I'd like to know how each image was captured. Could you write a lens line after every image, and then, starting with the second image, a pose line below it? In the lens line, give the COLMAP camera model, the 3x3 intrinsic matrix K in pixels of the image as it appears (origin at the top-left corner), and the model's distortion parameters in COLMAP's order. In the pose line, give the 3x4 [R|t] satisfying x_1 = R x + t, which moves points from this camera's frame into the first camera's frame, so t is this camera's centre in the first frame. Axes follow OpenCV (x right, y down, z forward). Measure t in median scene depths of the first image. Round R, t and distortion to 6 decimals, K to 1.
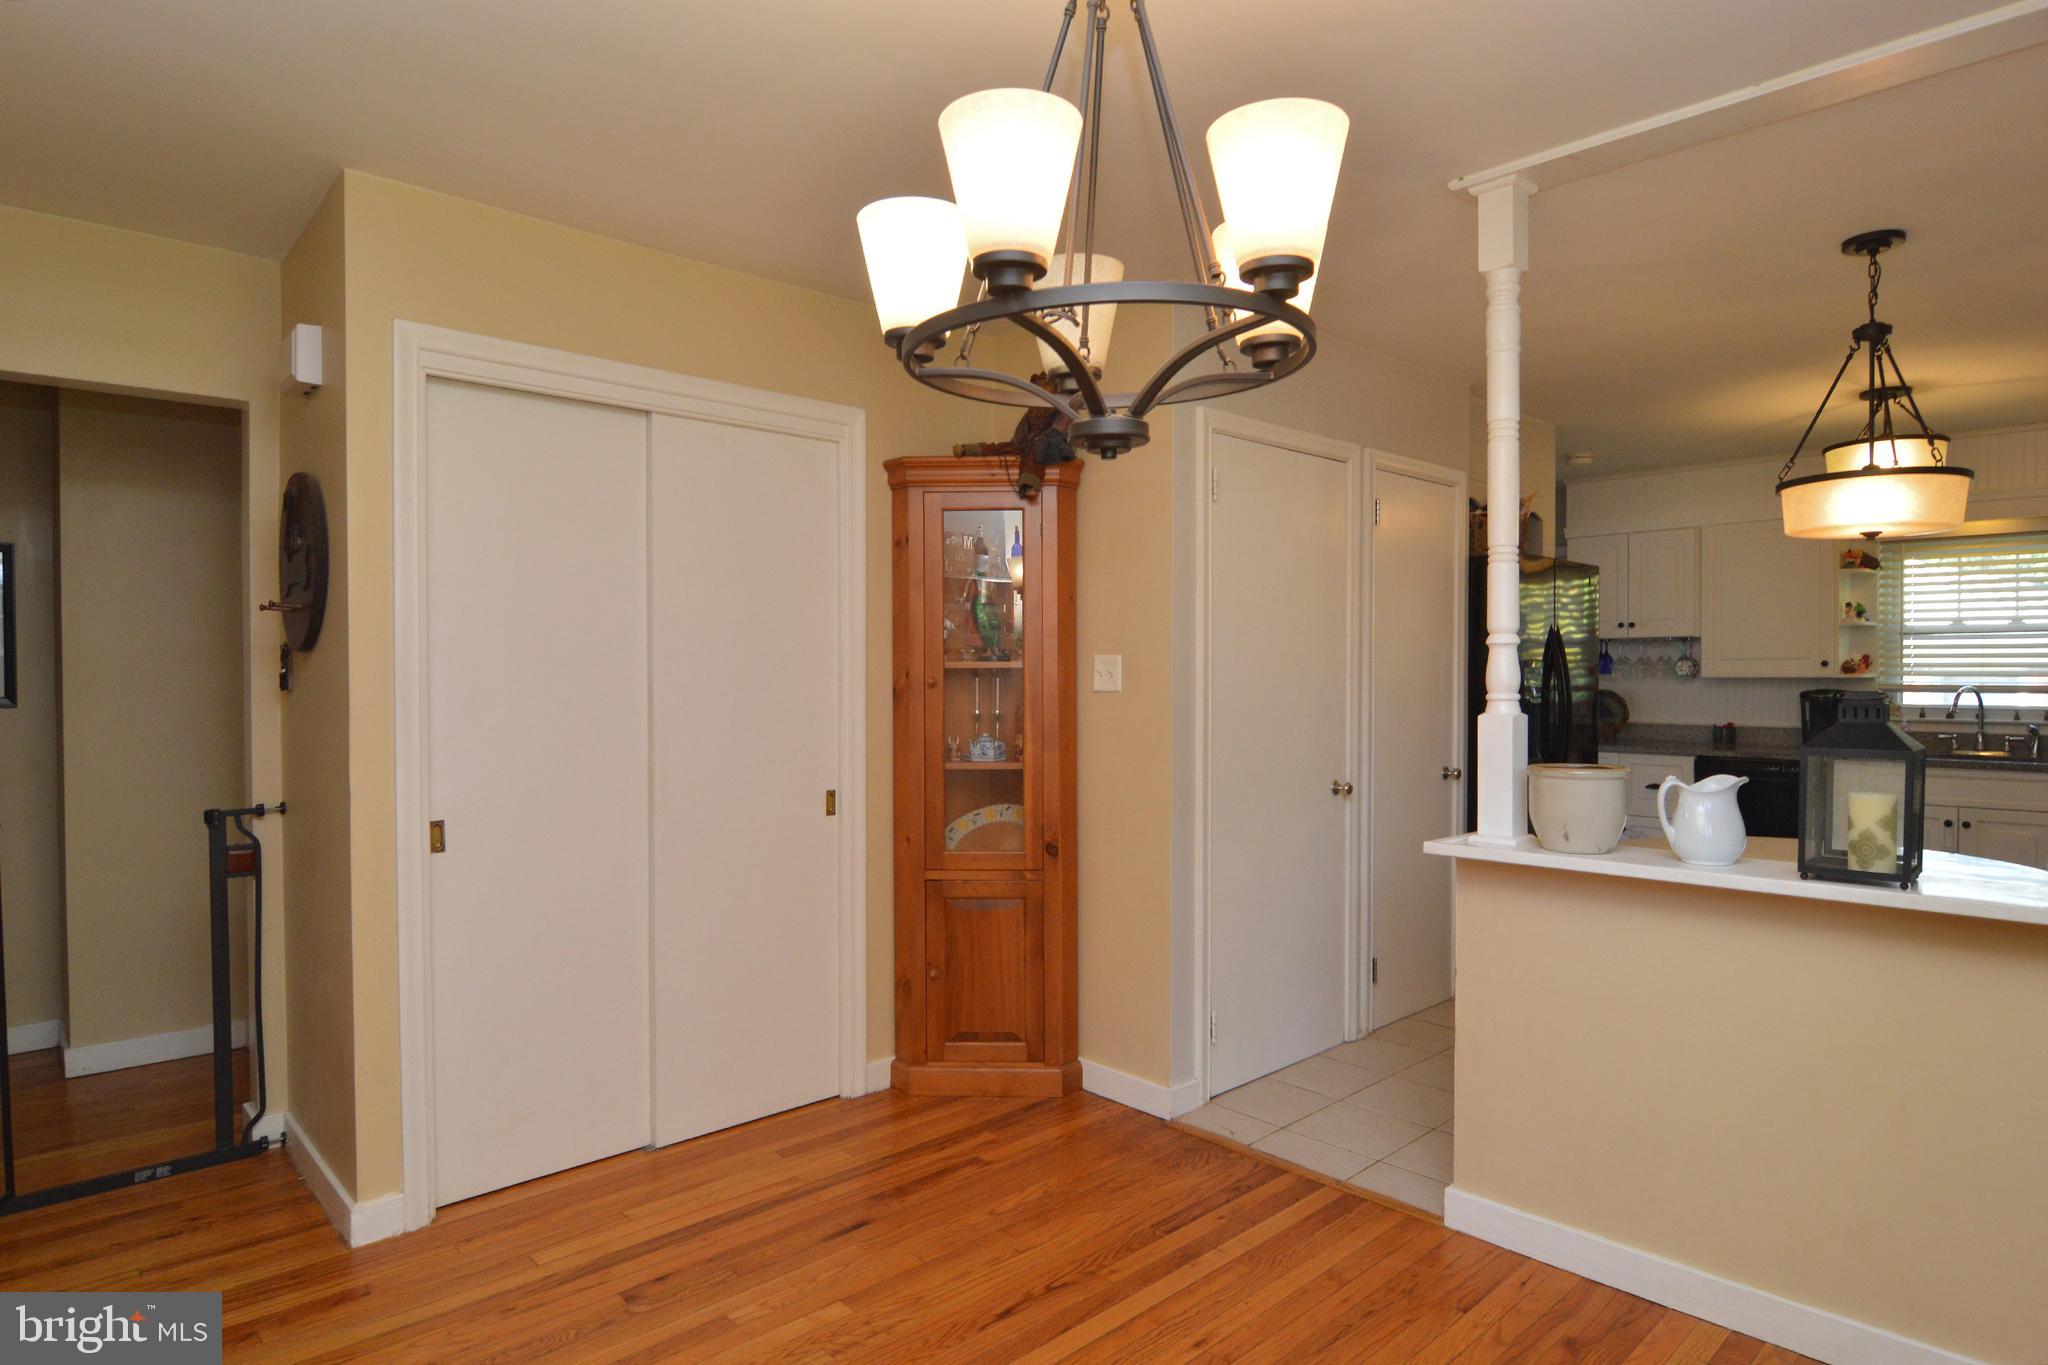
lens RADIAL K [[1144.6, 0, 1019.1], [0, 1144.6, 693.1], [0, 0, 1]] dist [-0.007107, -0.011490]
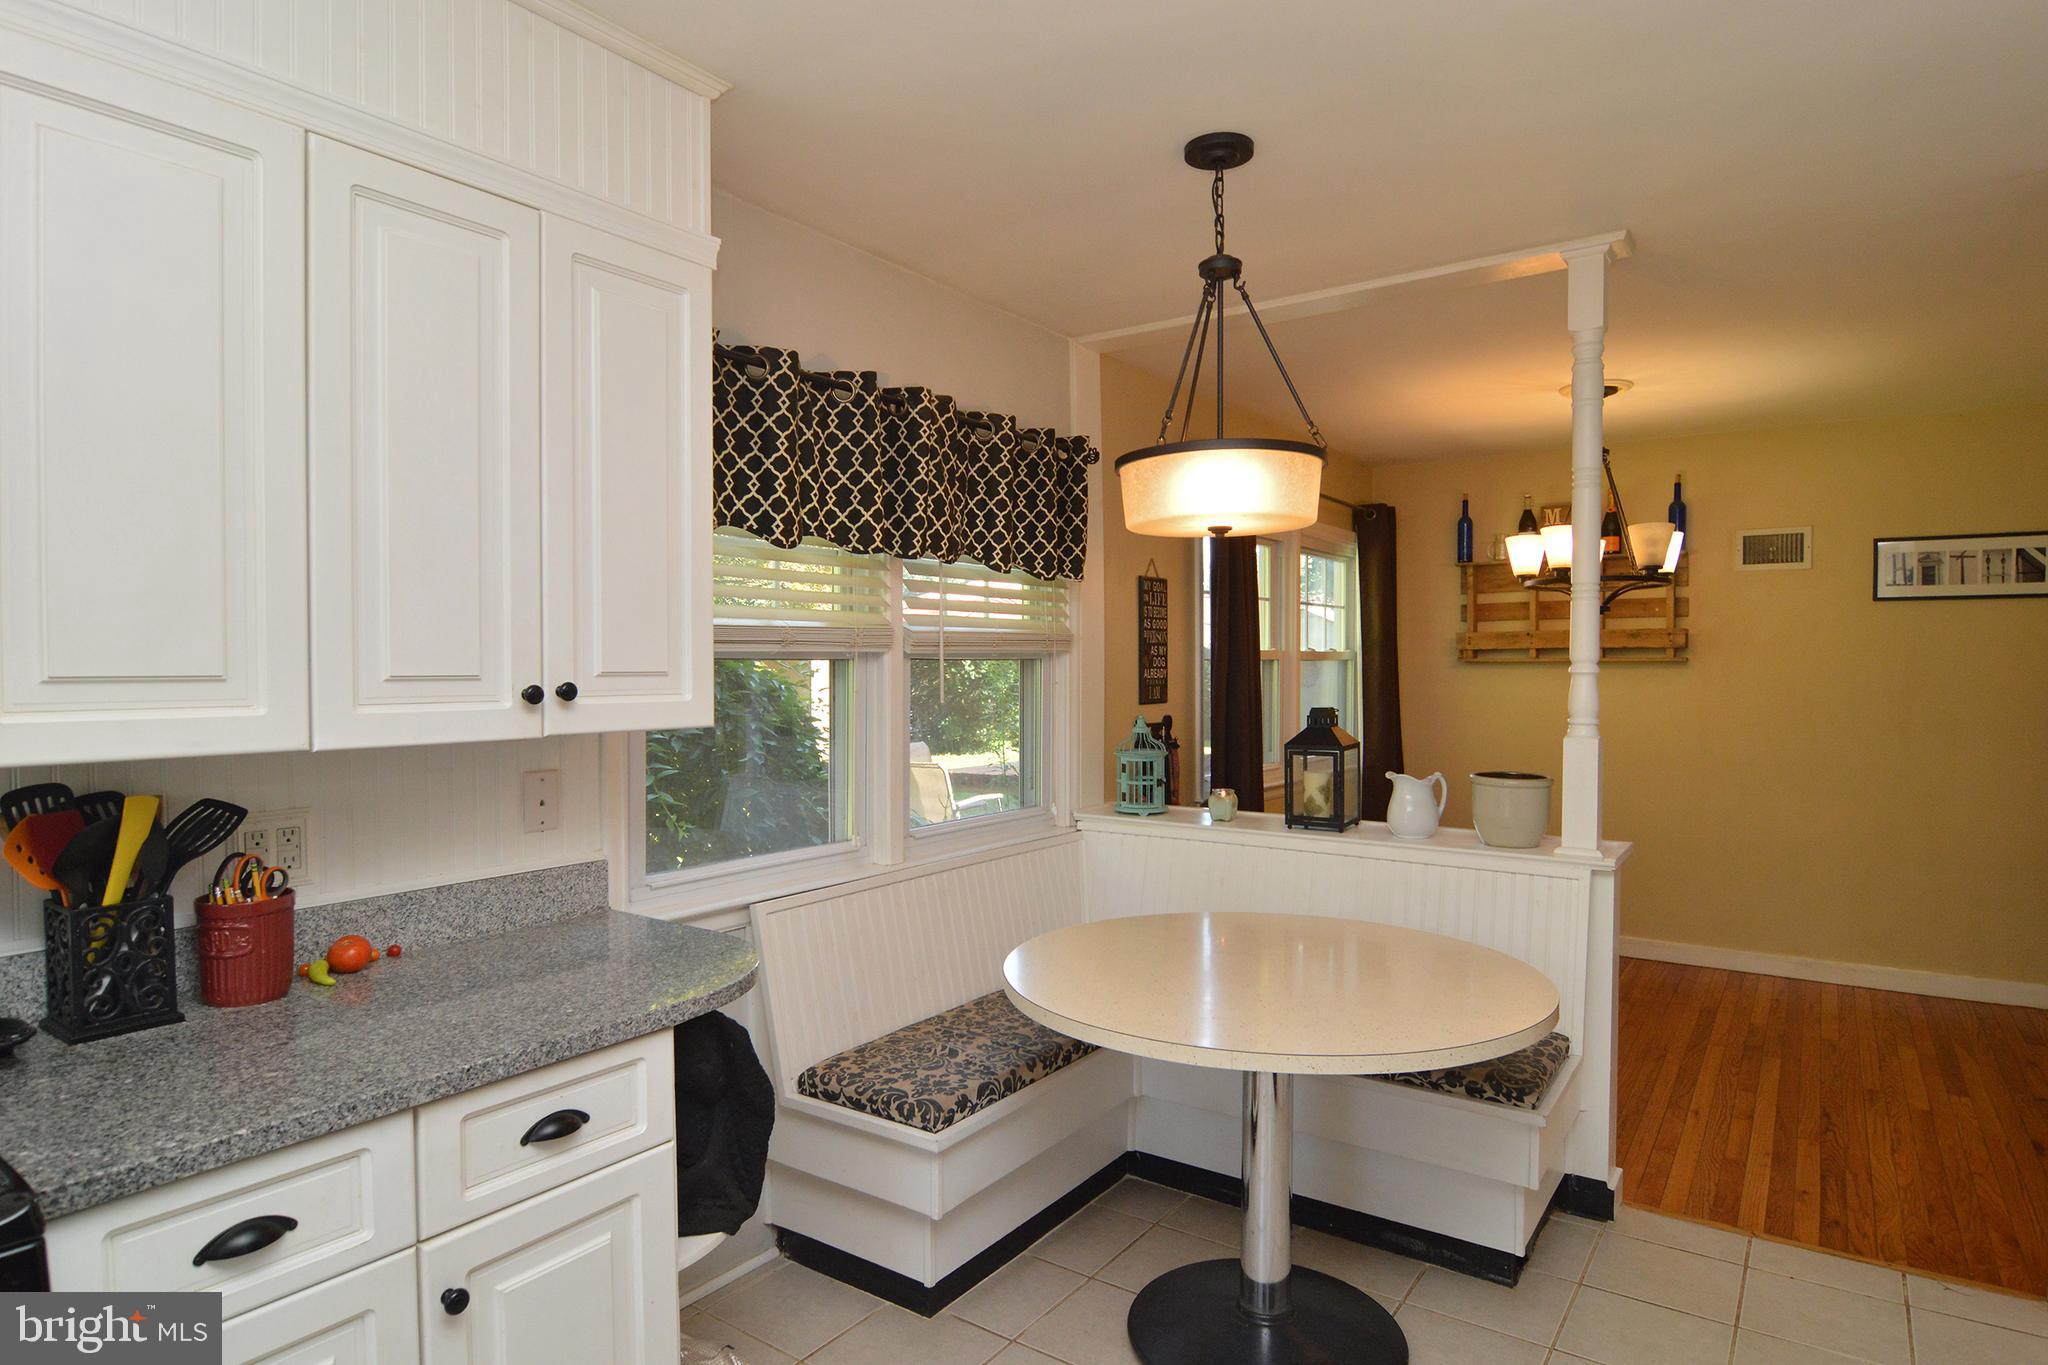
lens RADIAL K [[1144.6, 0, 1019.1], [0, 1144.6, 693.1], [0, 0, 1]] dist [-0.007107, -0.011490]
pose [[-0.979148, 0.008542, -0.202970, 0.660413], [0.000072, 0.999130, 0.041701, -0.038974], [0.203149, 0.040817, -0.978297, 1.100596]]
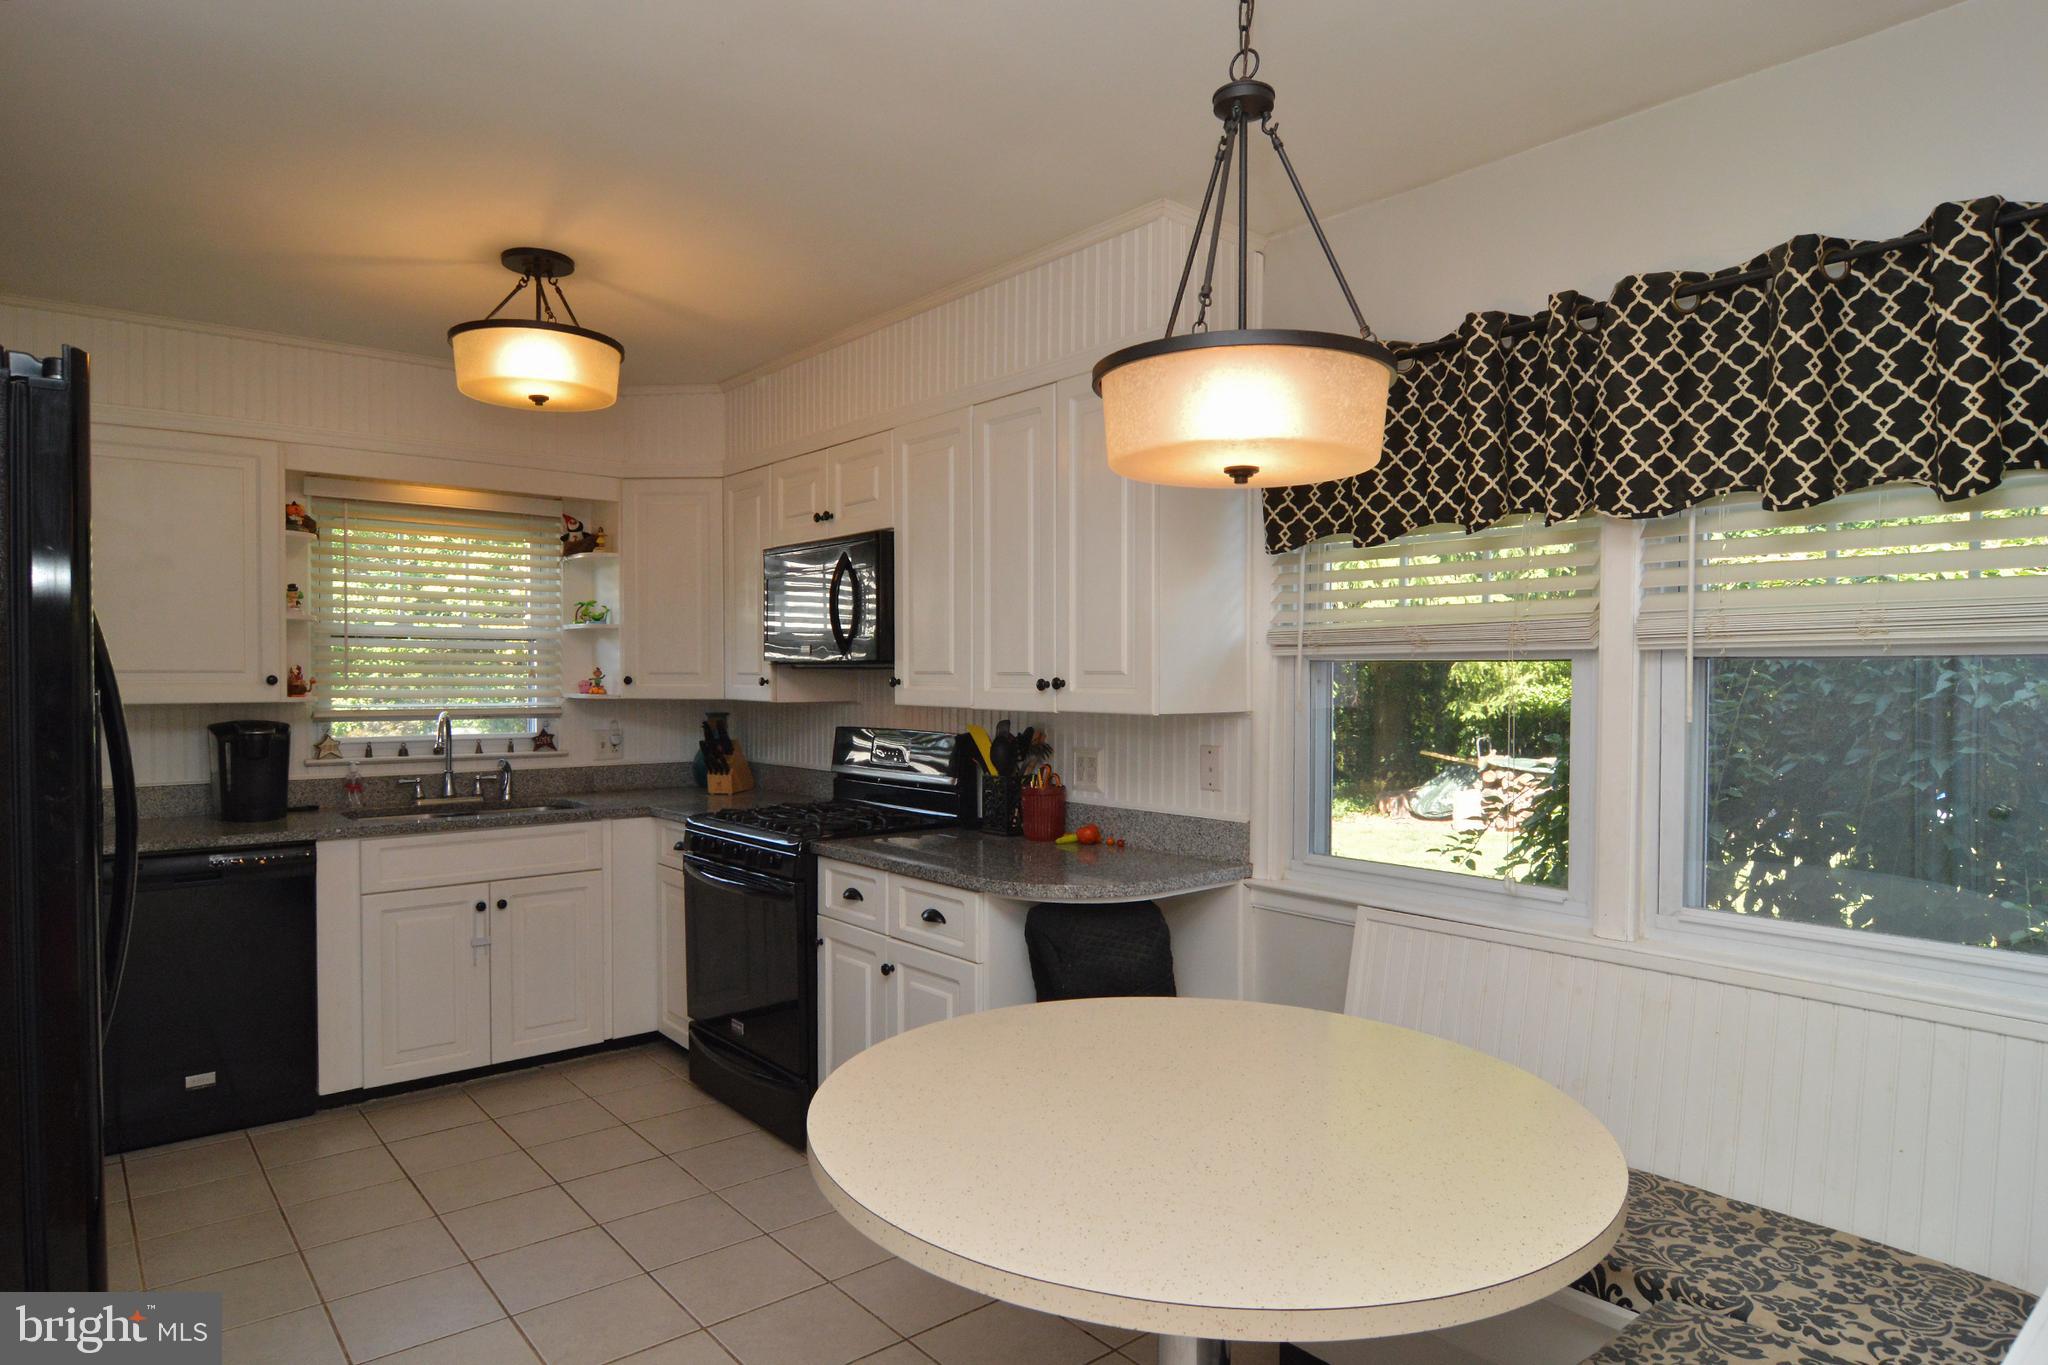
lens RADIAL K [[1170.9, 0, 1020.8], [0, 1170.9, 695.9], [0, 0, 1]] dist [-0.003788, -0.025549]
pose [[0.051541, -0.016476, 0.998535, 0.117804], [0.012995, 0.999790, 0.015826, -0.026887], [-0.998586, 0.012161, 0.051744, 0.683017]]
